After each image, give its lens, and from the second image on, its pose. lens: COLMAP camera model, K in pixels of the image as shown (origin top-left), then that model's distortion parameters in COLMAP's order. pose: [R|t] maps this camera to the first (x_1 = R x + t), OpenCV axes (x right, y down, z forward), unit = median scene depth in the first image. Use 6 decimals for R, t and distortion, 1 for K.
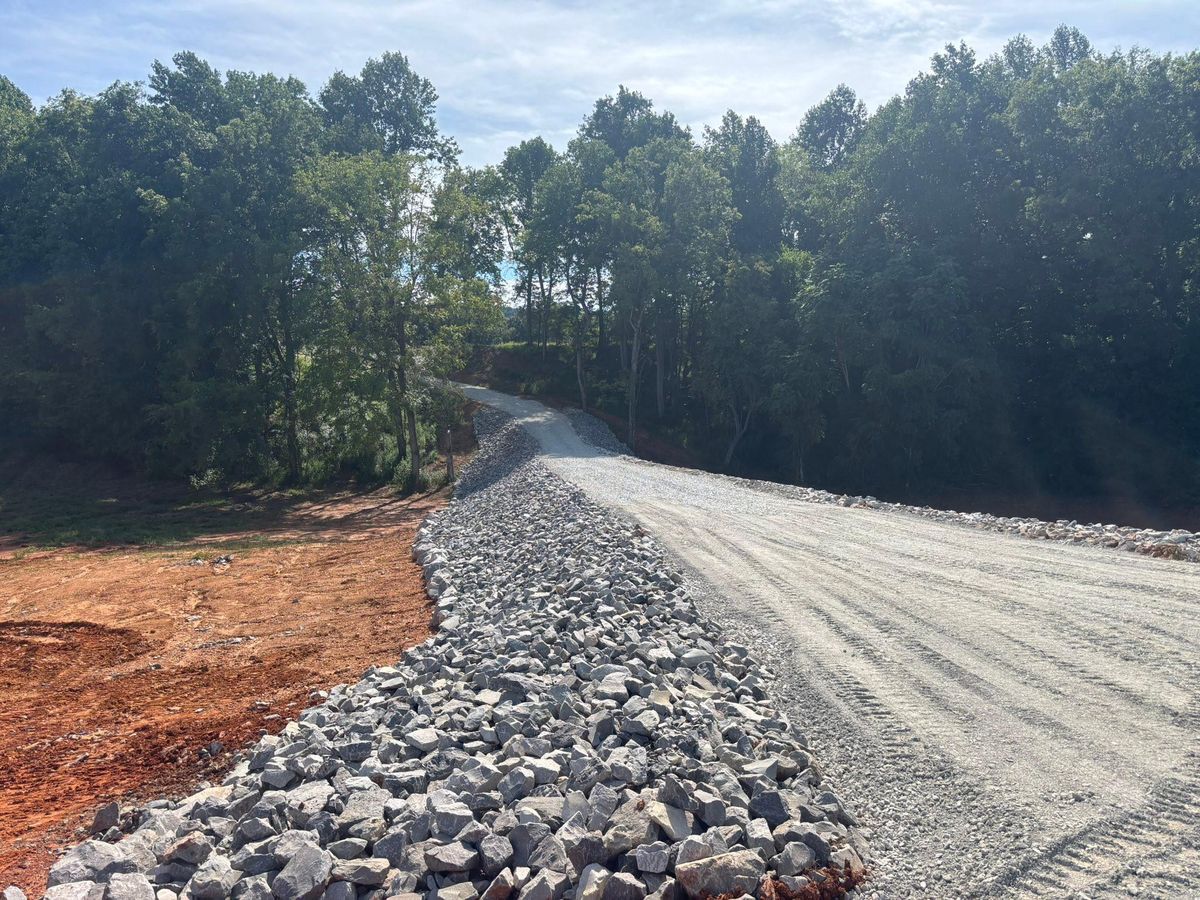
lens RADIAL K [[968.1, 0, 600.0], [0, 968.1, 450.0], [0, 0, 1]] dist [0.095589, -0.086560]
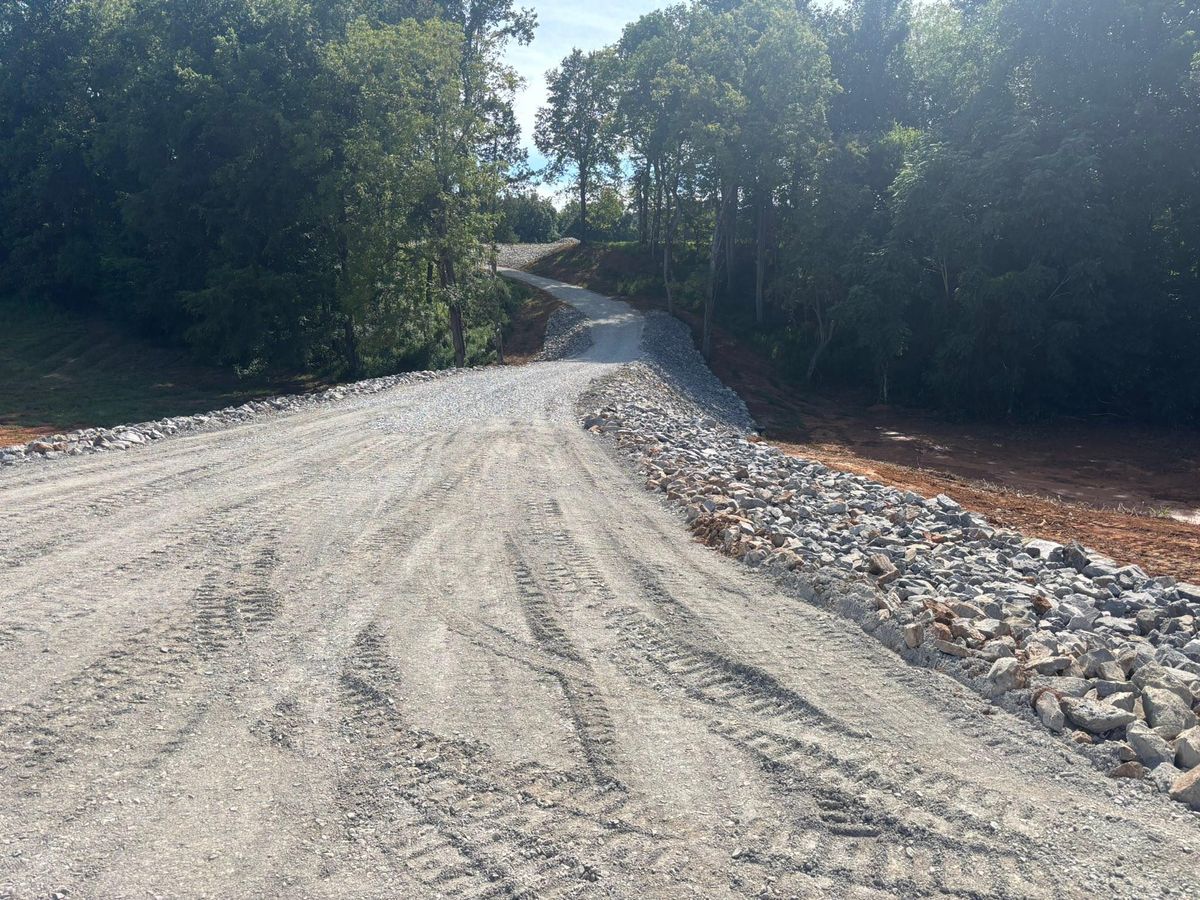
lens RADIAL K [[968.1, 0, 600.0], [0, 968.1, 450.0], [0, 0, 1]] dist [0.095589, -0.086560]
pose [[0.975111, 0.059714, -0.213526, 0.144002], [-0.039421, 0.994399, 0.098067, 0.000390], [0.218186, -0.087209, 0.972003, 0.088216]]
